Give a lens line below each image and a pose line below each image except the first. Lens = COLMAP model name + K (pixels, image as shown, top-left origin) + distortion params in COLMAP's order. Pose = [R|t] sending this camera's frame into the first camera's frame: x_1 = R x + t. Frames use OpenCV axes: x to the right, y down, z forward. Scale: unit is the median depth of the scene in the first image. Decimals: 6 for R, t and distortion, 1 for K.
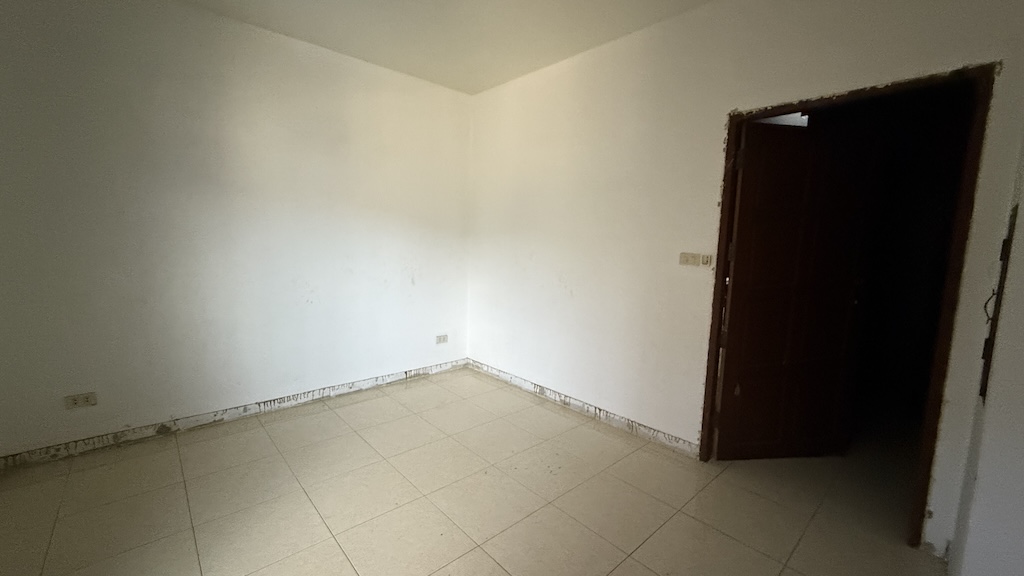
lens RADIAL K [[409.5, 0, 511.2], [0, 409.5, 286.4], [0, 0, 1]] dist [0.001415, 0.000024]
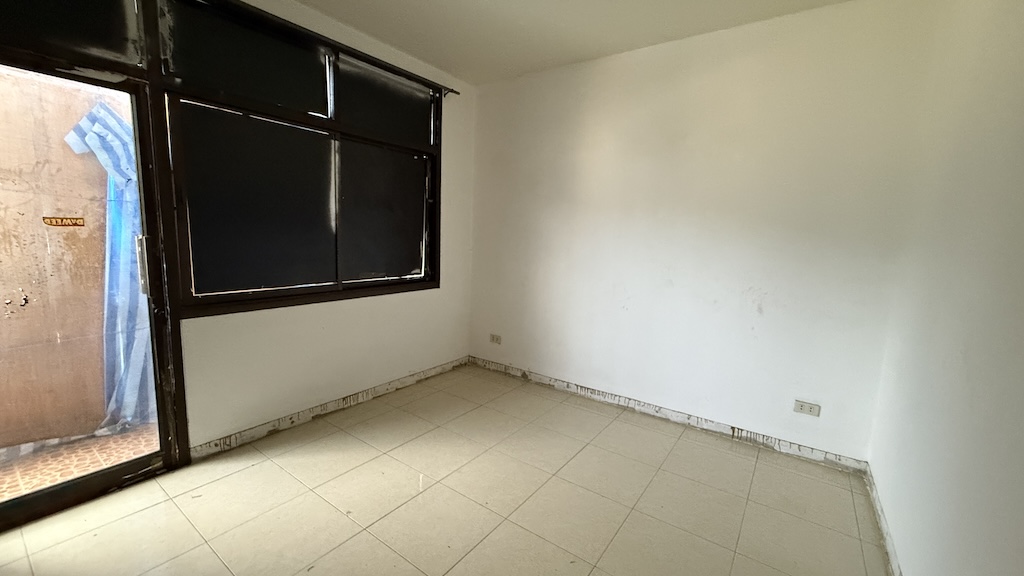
lens RADIAL K [[409.5, 0, 511.0], [0, 409.5, 290.6], [0, 0, 1]] dist [0.001415, 0.000024]
pose [[0.211800, 0.109440, -0.971166, 0.420813], [-0.146775, 0.986002, 0.079102, -0.043375], [0.966229, 0.125789, 0.224898, 0.486662]]
